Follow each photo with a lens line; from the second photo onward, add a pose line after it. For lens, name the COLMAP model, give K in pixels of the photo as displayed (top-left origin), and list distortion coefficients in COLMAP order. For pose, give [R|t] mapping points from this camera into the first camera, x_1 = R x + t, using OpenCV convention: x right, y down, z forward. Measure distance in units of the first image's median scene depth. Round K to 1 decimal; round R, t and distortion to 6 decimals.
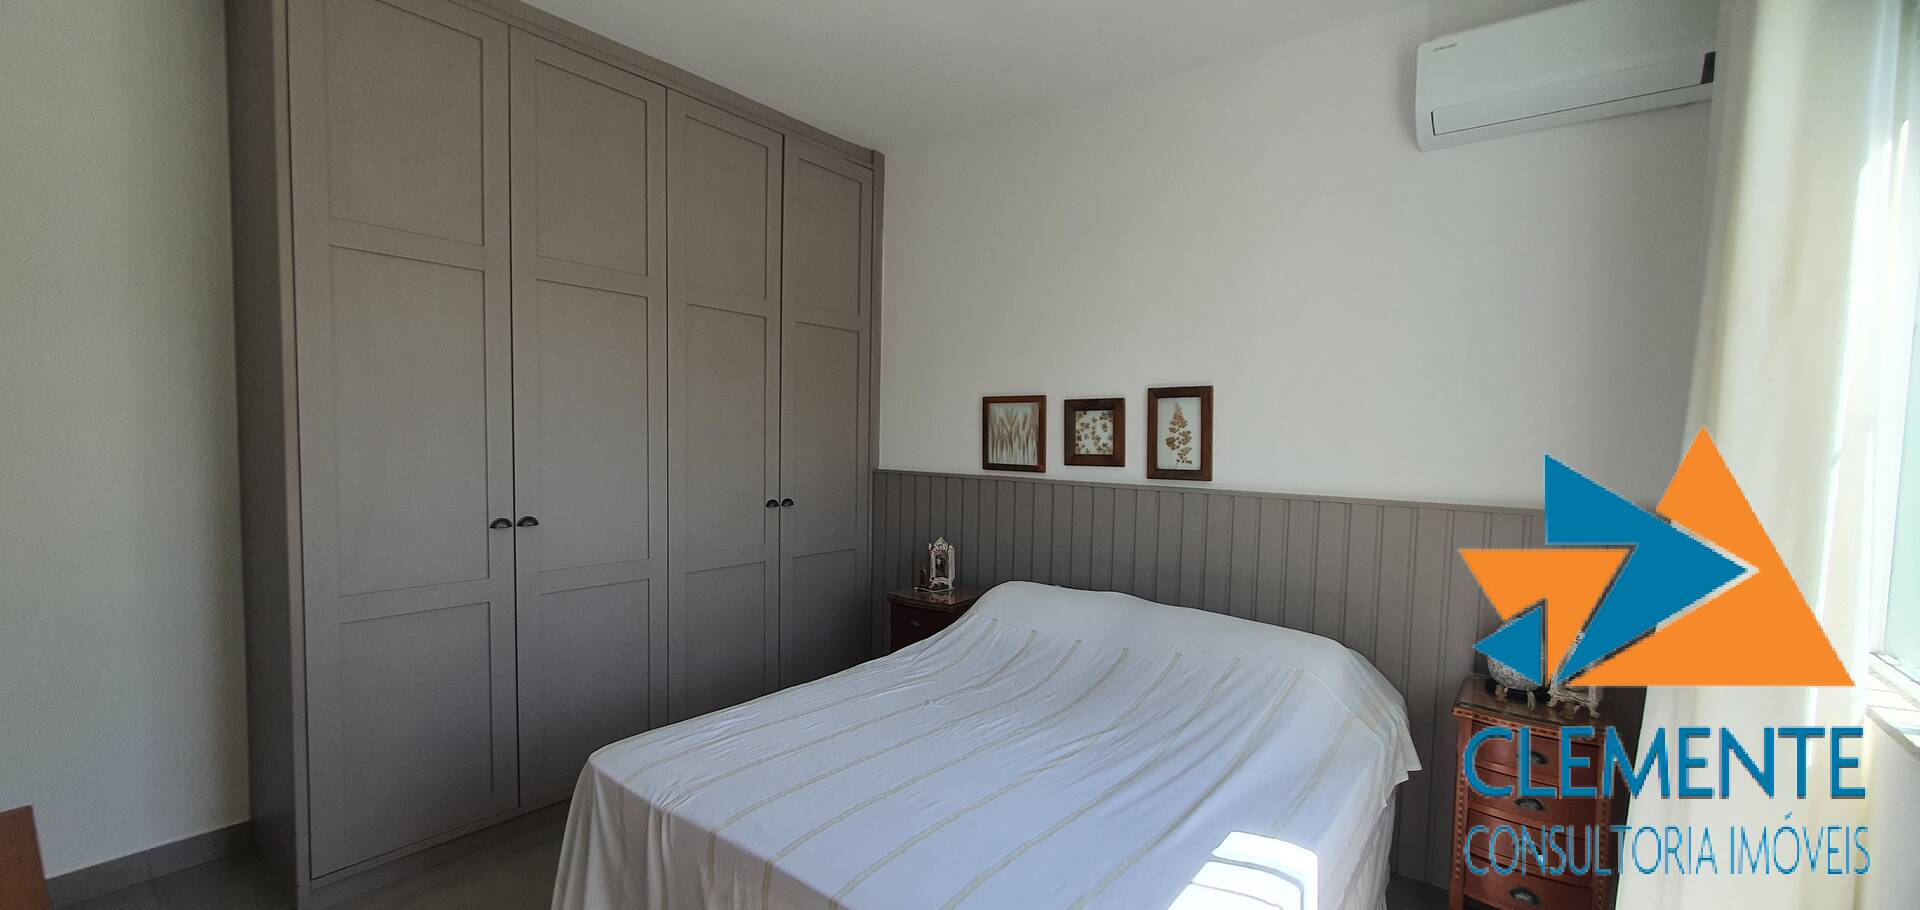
lens RADIAL K [[767.2, 0, 1003.6], [0, 767.2, 462.2], [0, 0, 1]] dist [0.000578, 0.000044]
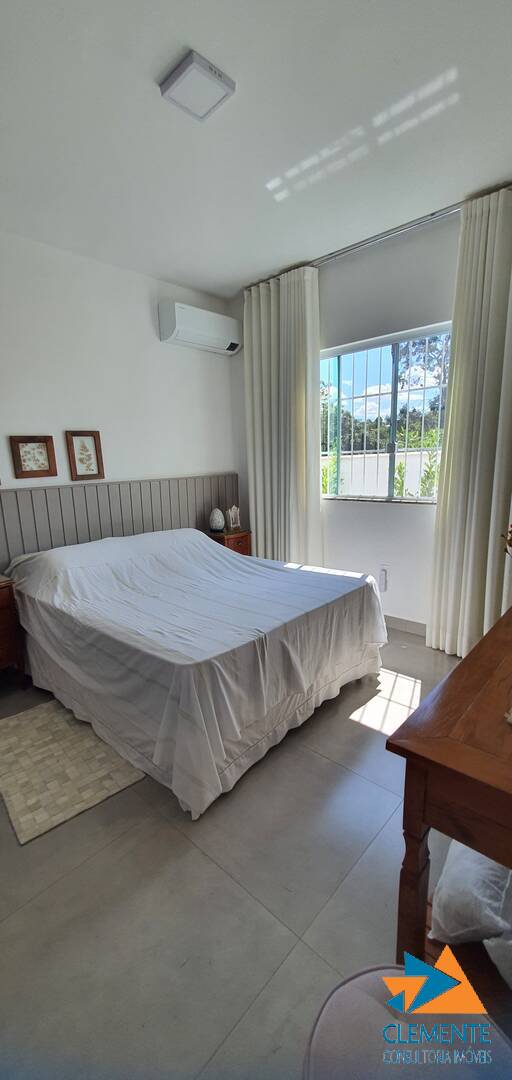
lens RADIAL K [[431.6, 0, 244.9], [0, 431.6, 544.2], [0, 0, 1]] dist [0.000578, 0.000044]
pose [[0.112919, -0.225588, 0.967657, -0.799447], [0.058738, 0.973698, 0.220142, -0.034367], [-0.991866, 0.031980, 0.123200, 0.455446]]
